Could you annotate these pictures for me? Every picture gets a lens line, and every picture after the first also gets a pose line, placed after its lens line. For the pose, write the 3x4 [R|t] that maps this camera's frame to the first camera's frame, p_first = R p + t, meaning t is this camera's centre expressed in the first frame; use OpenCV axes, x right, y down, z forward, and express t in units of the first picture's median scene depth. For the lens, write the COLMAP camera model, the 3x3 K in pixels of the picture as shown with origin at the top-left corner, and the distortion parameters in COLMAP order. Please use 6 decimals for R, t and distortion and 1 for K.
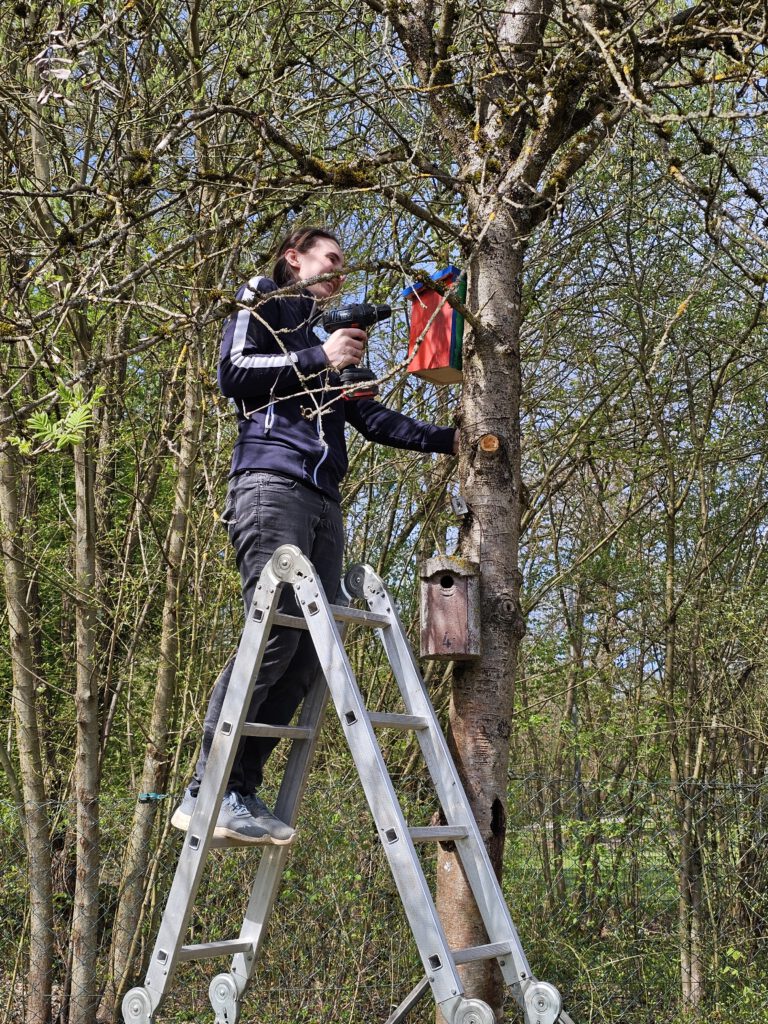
lens RADIAL K [[1437.2, 0, 384.0], [0, 1437.2, 512.0], [0, 0, 1]] dist [0.166631, -0.618014]
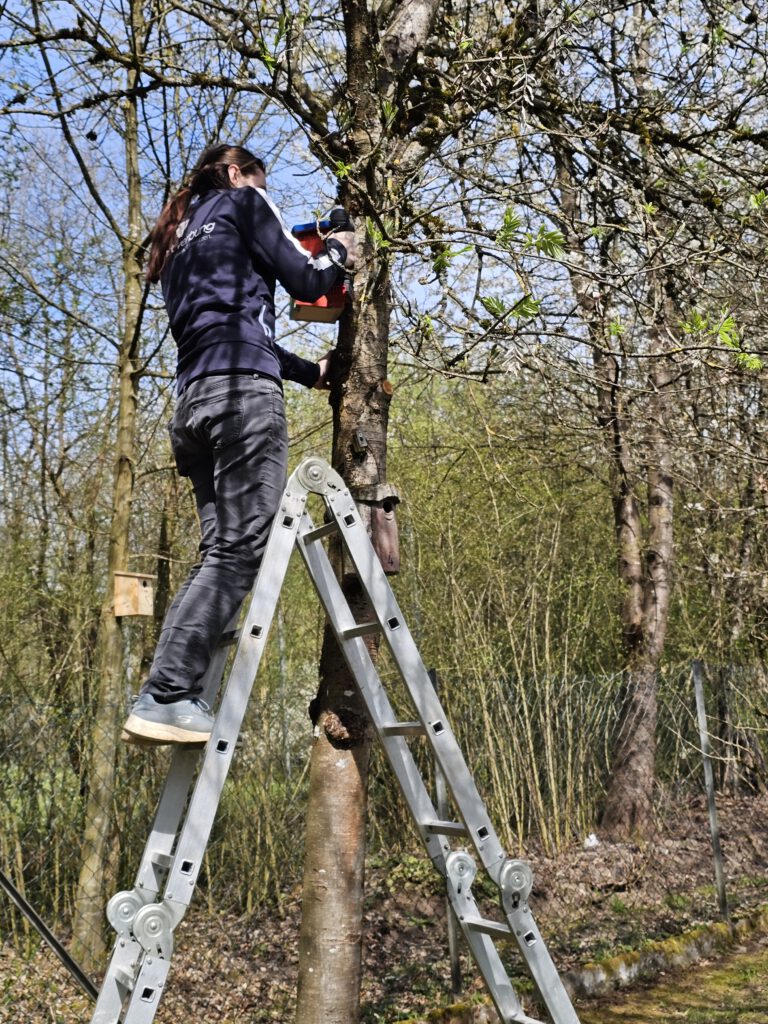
lens RADIAL K [[1437.2, 0, 384.0], [0, 1437.2, 512.0], [0, 0, 1]] dist [0.166631, -0.618014]
pose [[0.610907, 0.094555, 0.786036, -0.798611], [-0.110285, 0.993326, -0.033777, 0.086685], [-0.783983, -0.066053, 0.617258, 0.305803]]
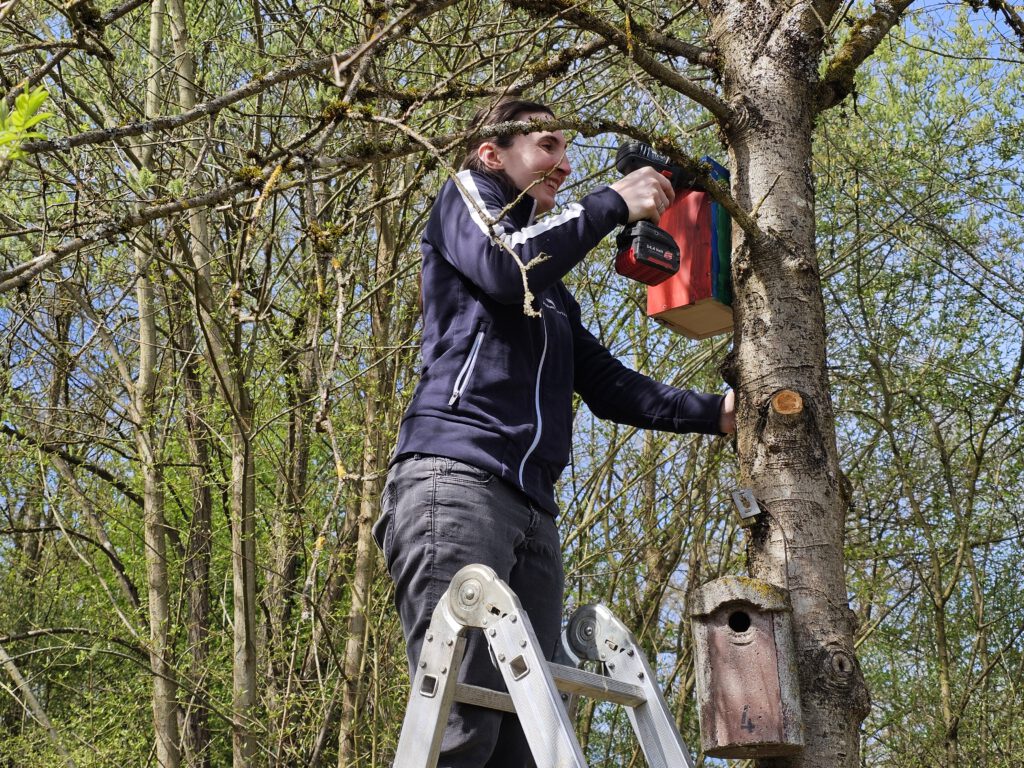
lens RADIAL K [[1437.2, 0, 486.8], [0, 1437.2, 356.8], [0, 0, 1]] dist [0.166631, -0.618014]
pose [[0.997179, -0.043534, -0.061143, -0.019044], [0.030644, 0.979759, -0.197822, 0.054743], [0.068517, 0.195391, 0.978329, 0.361783]]
